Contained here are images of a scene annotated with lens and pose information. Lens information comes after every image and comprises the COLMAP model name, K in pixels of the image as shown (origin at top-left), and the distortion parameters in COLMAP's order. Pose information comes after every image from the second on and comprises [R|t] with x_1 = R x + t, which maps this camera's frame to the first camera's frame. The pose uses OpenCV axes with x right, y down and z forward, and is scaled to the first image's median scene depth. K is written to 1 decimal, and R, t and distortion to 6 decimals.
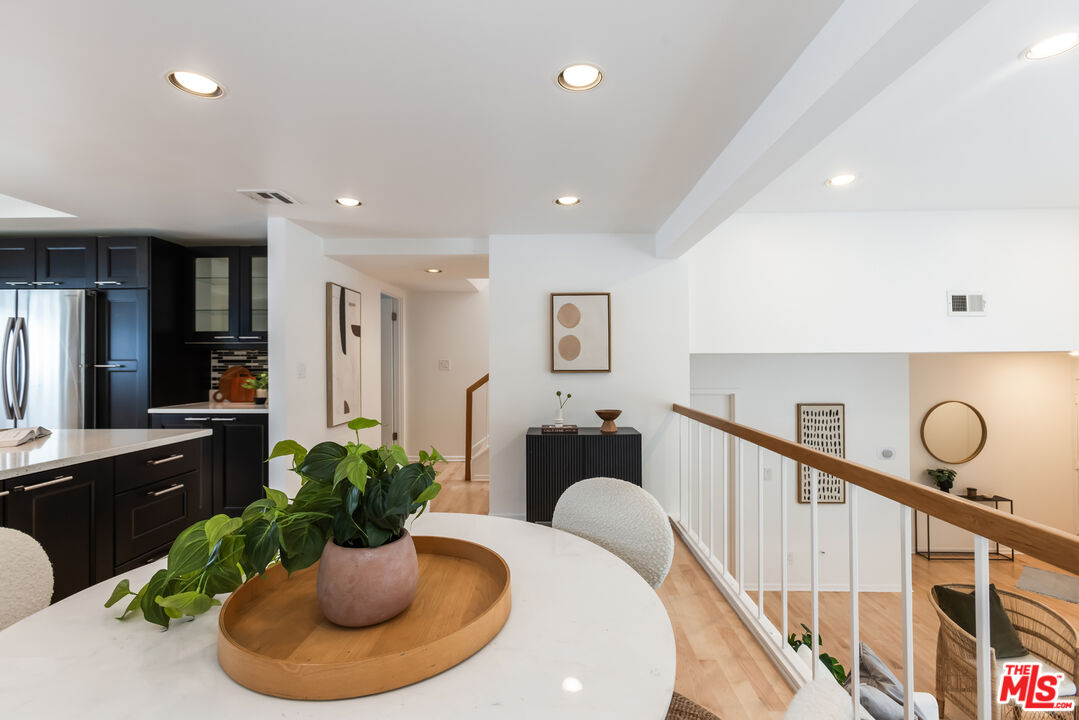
lens RADIAL K [[483.5, 0, 539.7], [0, 483.5, 359.5], [0, 0, 1]] dist [-0.017722, 0.010576]
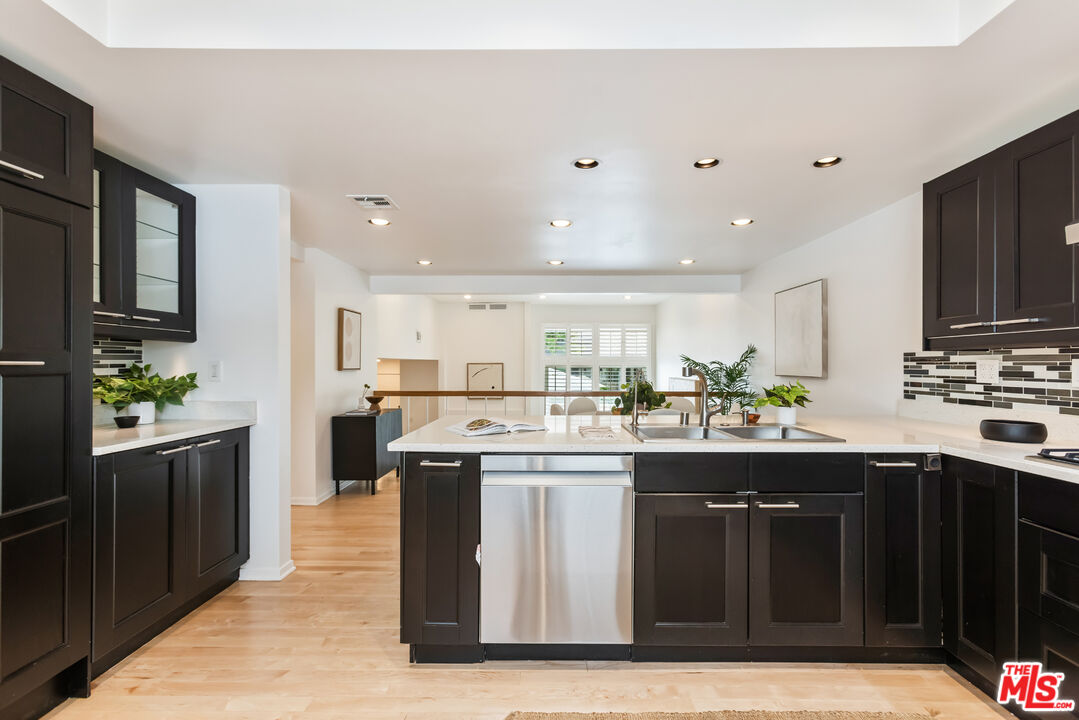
lens RADIAL K [[483.5, 0, 542.6], [0, 483.5, 362.9], [0, 0, 1]] dist [-0.017722, 0.010576]
pose [[-0.018812, 0.007452, 0.999795, -1.232386], [-0.007496, 0.999943, -0.007594, 0.011921], [-0.999795, -0.007637, -0.018755, 0.495197]]
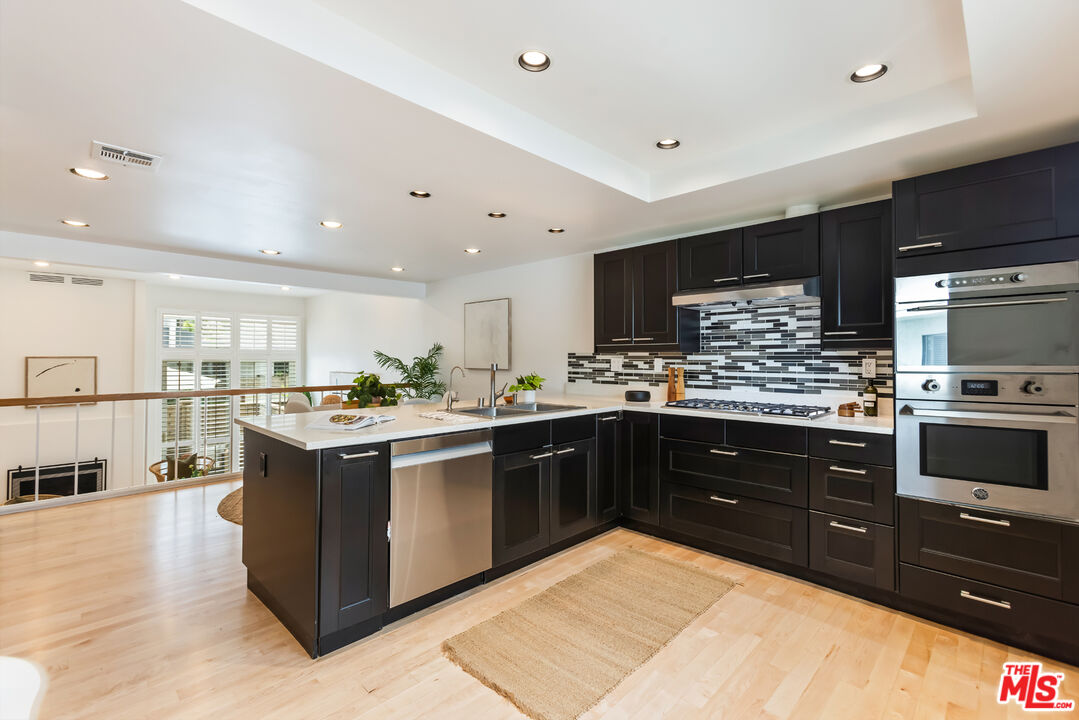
lens RADIAL K [[483.5, 0, 538.5], [0, 483.5, 350.2], [0, 0, 1]] dist [-0.017722, 0.010576]
pose [[-0.734054, 0.013888, 0.678949, -1.249569], [-0.002677, 0.999724, -0.023343, 0.007235], [-0.679086, -0.018953, -0.733814, 0.855823]]
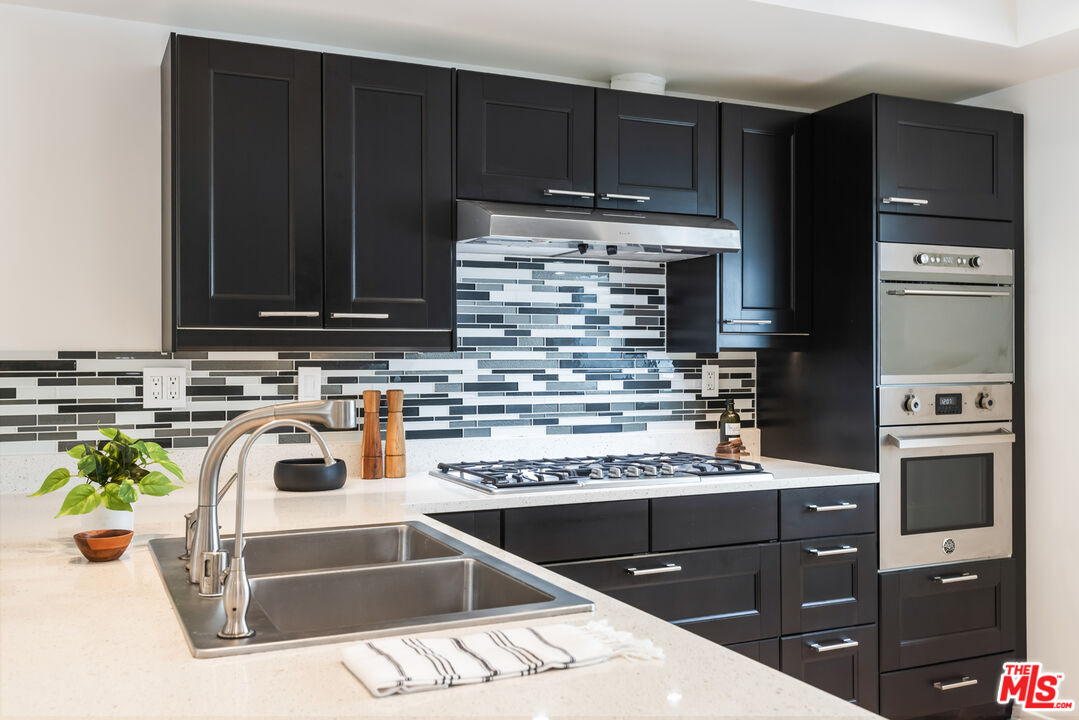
lens RADIAL K [[1002.4, 0, 541.6], [0, 1002.4, 358.2], [0, 0, 1]] dist [-0.006448, 0.000000]
pose [[-0.893747, 0.005814, -0.448534, -0.529349], [0.008202, 0.999961, -0.003383, -0.003488], [0.448497, -0.006702, -0.893759, 0.711532]]
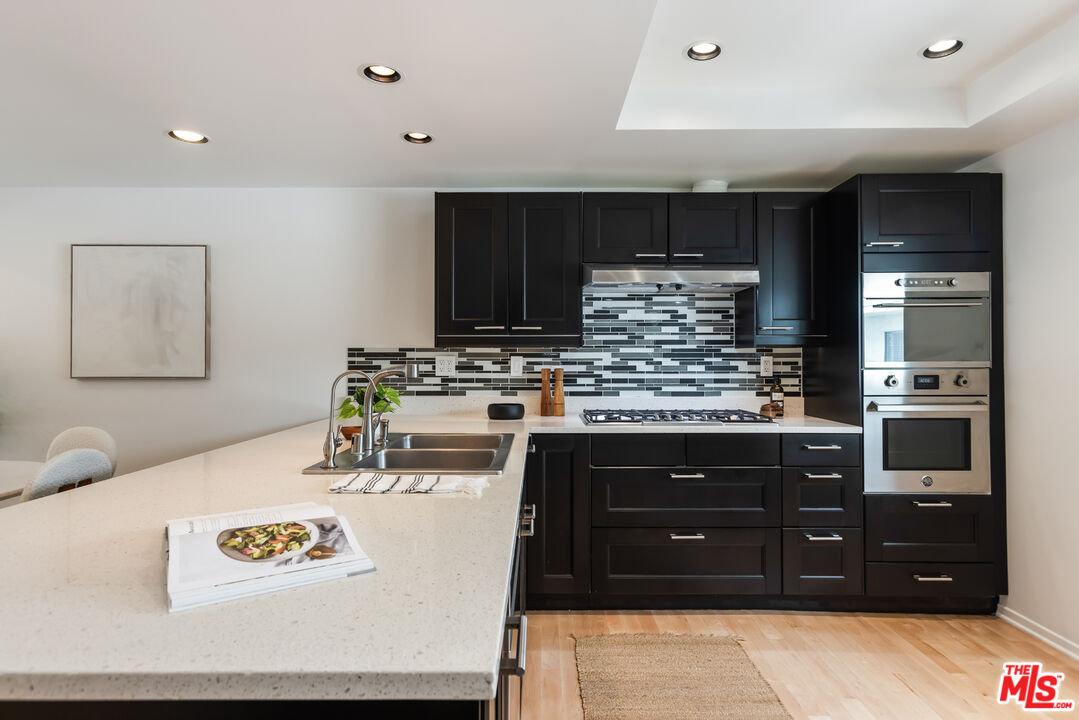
lens RADIAL K [[576.2, 0, 539.7], [0, 576.2, 356.9], [0, 0, 1]] dist [-0.017898, 0.012816]
pose [[-0.999596, 0.003766, -0.028180, -0.735439], [0.004152, 0.999898, -0.013667, 0.012756], [0.028126, -0.013778, -0.999509, 0.795999]]
